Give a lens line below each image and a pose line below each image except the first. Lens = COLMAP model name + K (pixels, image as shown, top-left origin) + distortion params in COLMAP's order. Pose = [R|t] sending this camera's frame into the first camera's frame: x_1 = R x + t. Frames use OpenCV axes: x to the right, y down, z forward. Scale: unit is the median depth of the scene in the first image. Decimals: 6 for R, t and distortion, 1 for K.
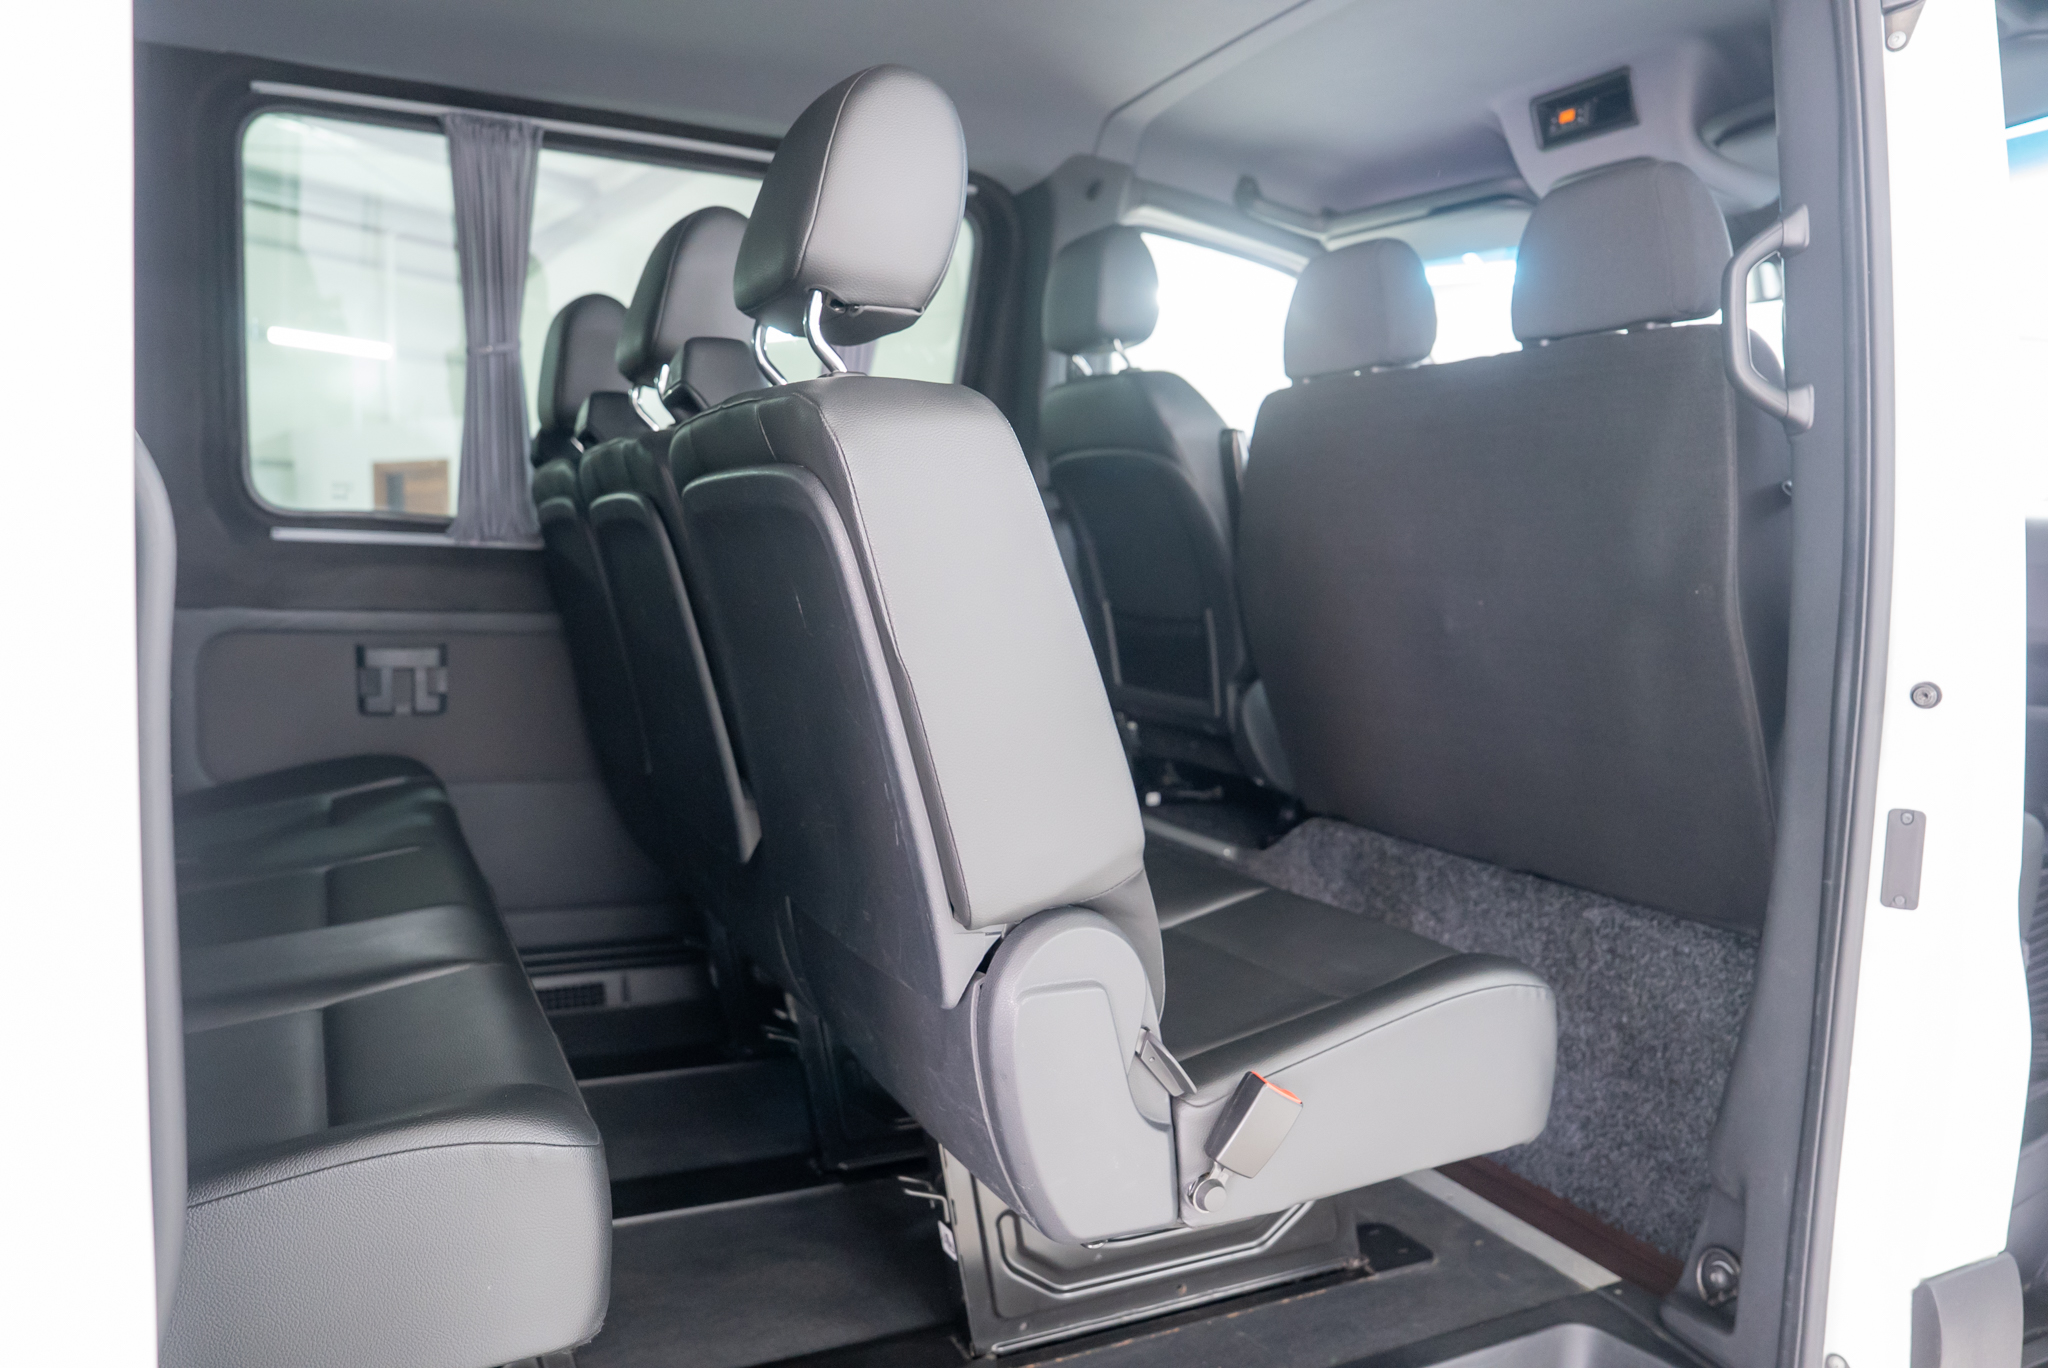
lens RADIAL K [[1401.3, 0, 1014.9], [0, 1401.3, 692.4], [0, 0, 1]] dist [-0.103293, 0.062028]
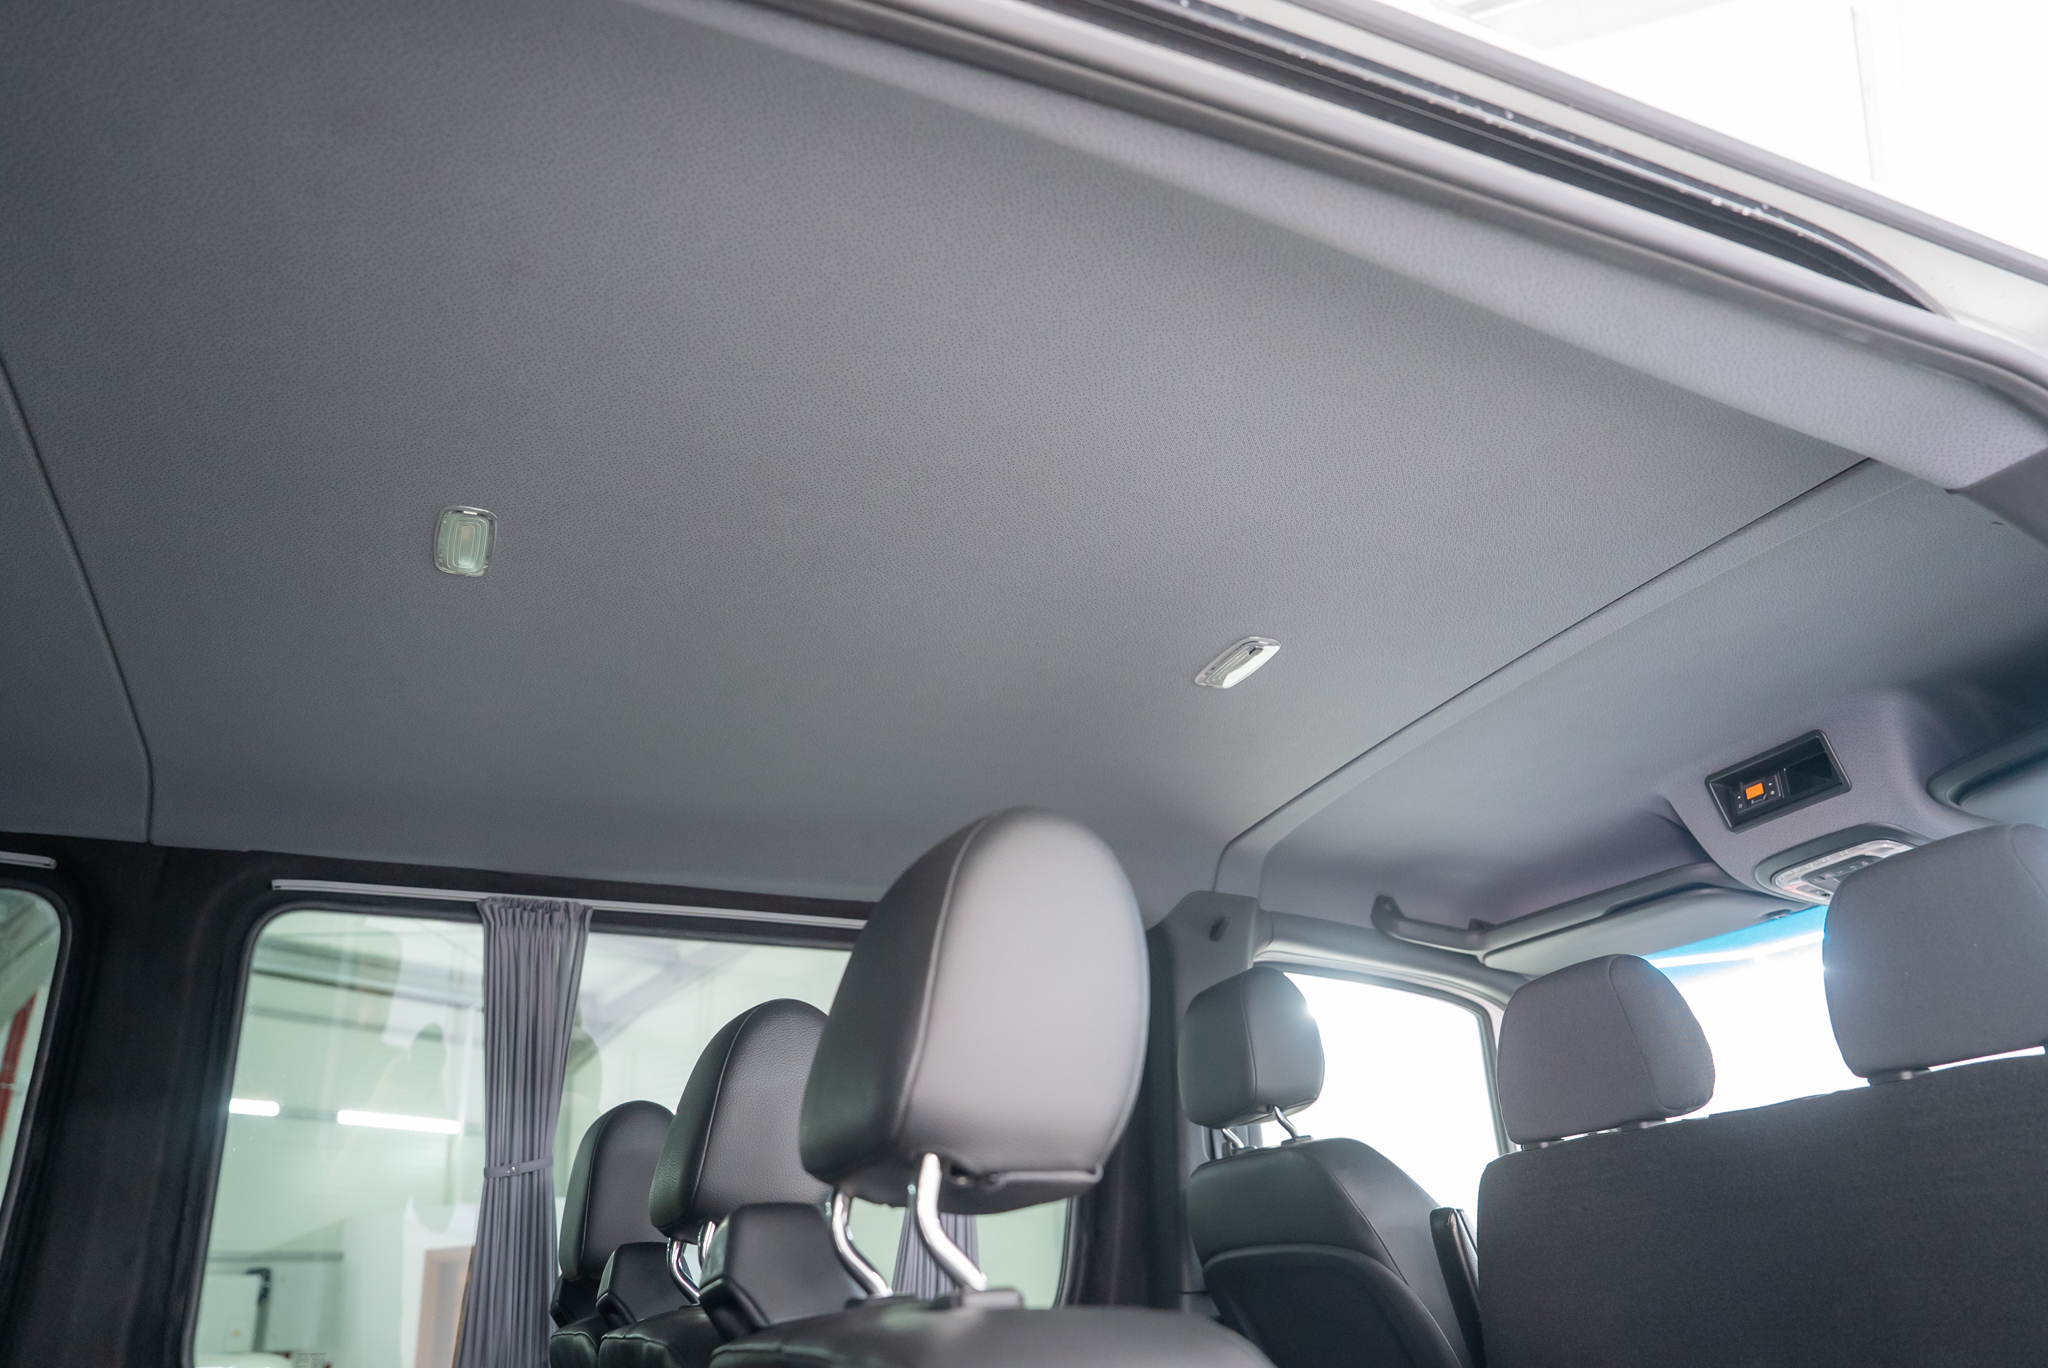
lens RADIAL K [[1401.3, 0, 1014.9], [0, 1401.3, 692.4], [0, 0, 1]] dist [-0.103293, 0.062028]
pose [[0.995378, -0.090803, -0.031253, -0.032103], [0.063822, 0.868687, -0.491232, -0.077930], [0.071754, 0.486967, 0.870468, 0.173420]]
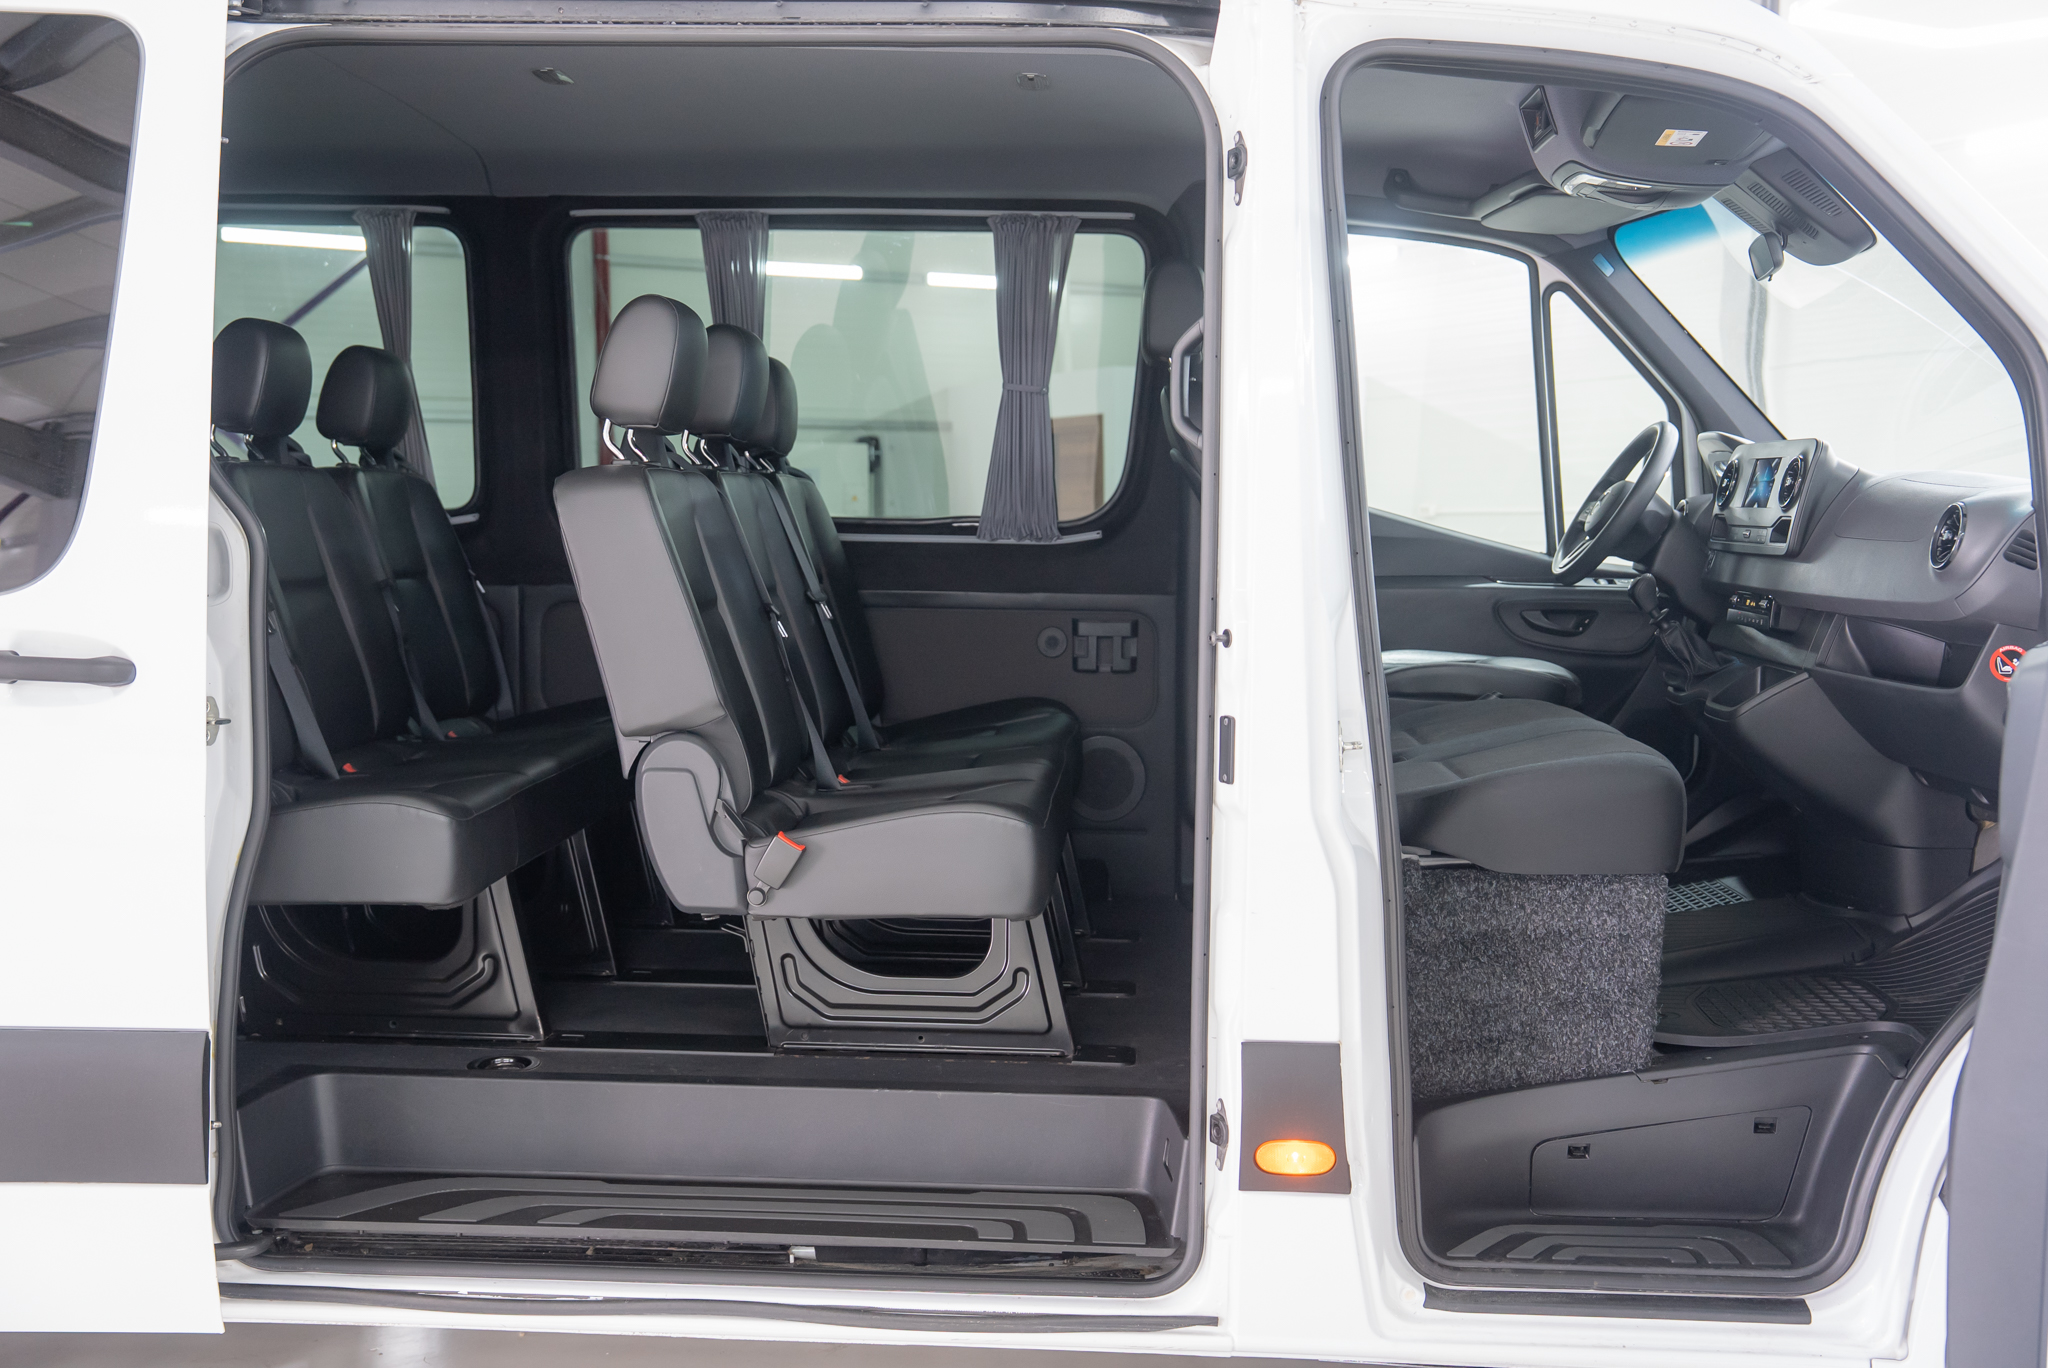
lens RADIAL K [[2026.4, 0, 1024.0], [0, 2026.4, 684.0], [0, 0, 1]] dist [-0.001510, 0.007671]
pose [[0.870523, 0.025034, -0.491490, 0.865360], [-0.032459, 0.999451, -0.006585, 0.041524], [0.491055, 0.021685, 0.870858, -0.580278]]
